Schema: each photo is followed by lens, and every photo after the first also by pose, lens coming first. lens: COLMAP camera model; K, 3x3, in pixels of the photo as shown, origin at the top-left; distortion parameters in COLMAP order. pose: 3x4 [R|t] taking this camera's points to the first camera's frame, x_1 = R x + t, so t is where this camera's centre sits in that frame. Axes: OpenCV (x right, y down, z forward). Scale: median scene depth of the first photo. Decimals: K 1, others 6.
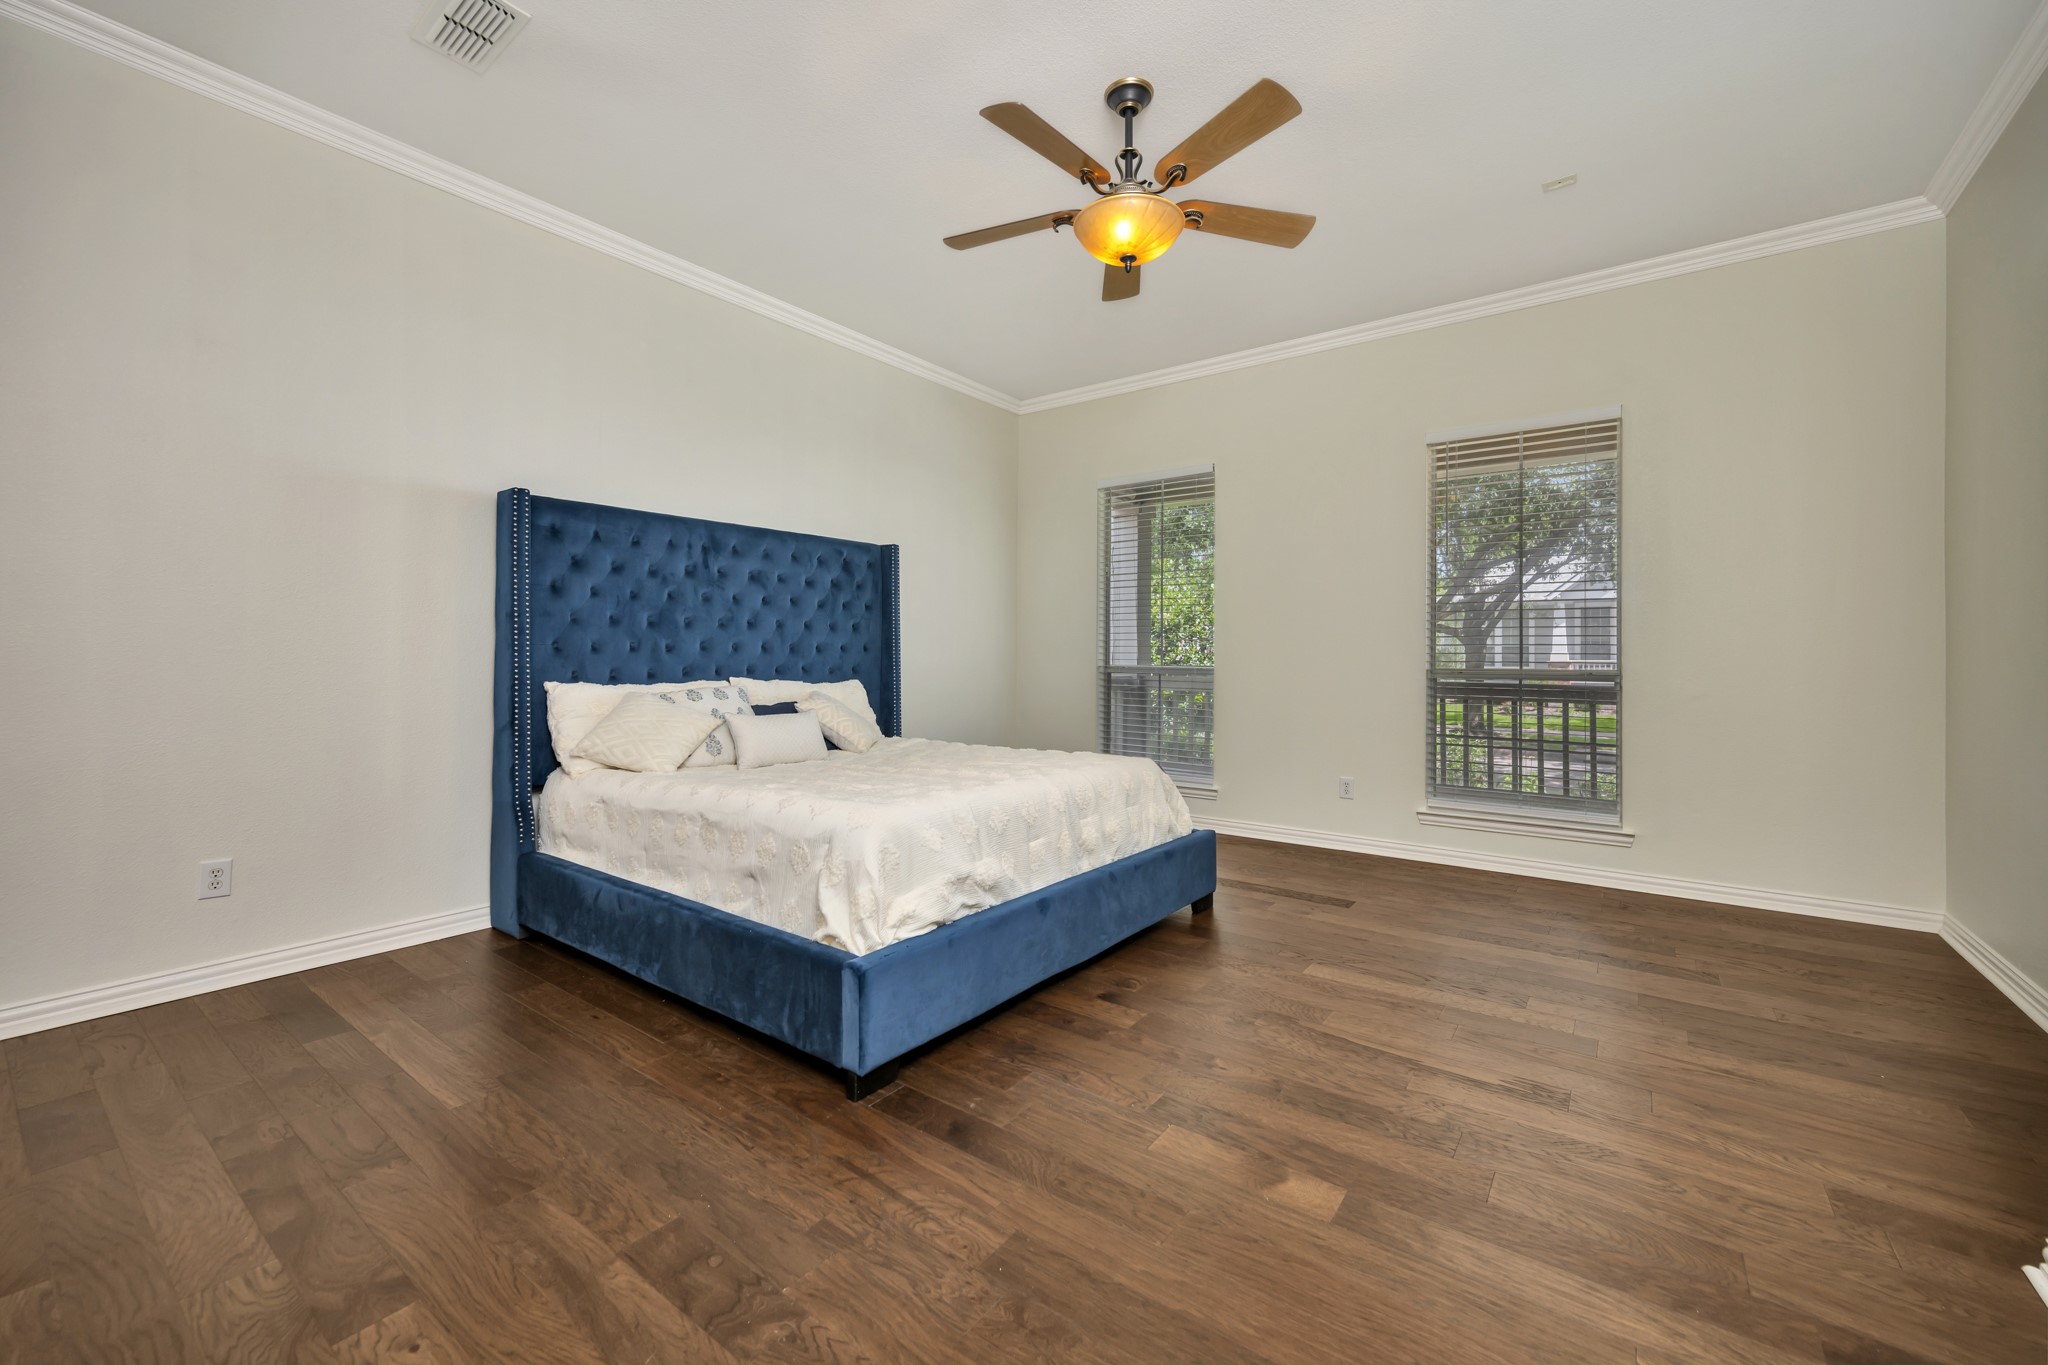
lens RADIAL K [[817.5, 0, 1029.8], [0, 817.5, 665.0], [0, 0, 1]] dist [0.001506, -0.000517]
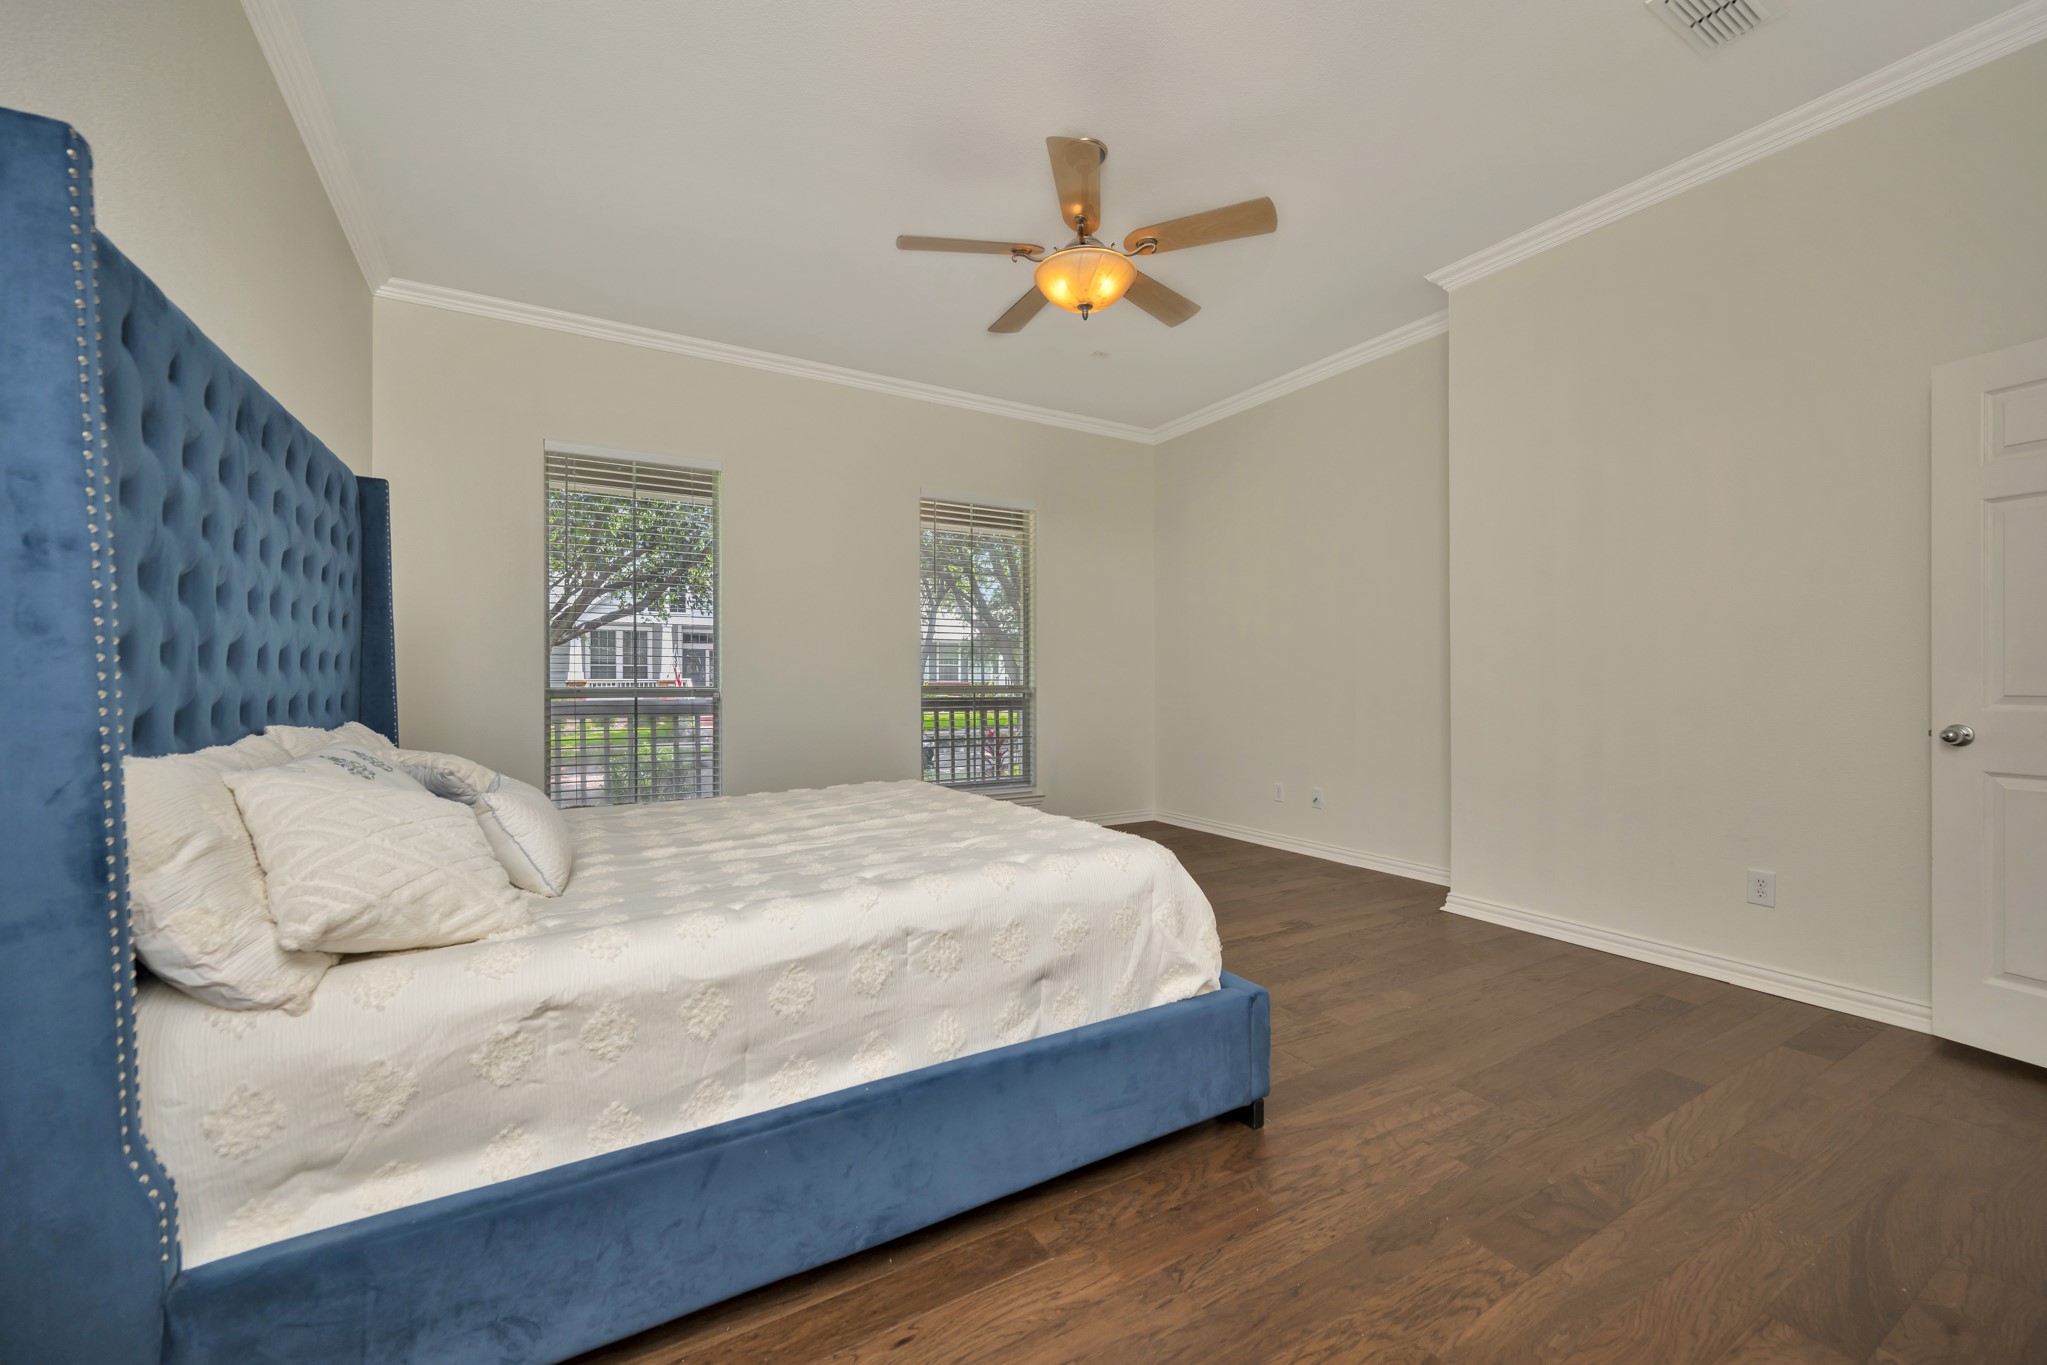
lens RADIAL K [[817.1, 0, 1029.2], [0, 817.1, 681.8], [0, 0, 1]] dist [0.001506, -0.000517]
pose [[0.380701, -0.009549, 0.924649, -0.556715], [0.011093, 0.999922, 0.005759, -0.006070], [-0.924632, 0.008065, 0.380777, 0.397350]]
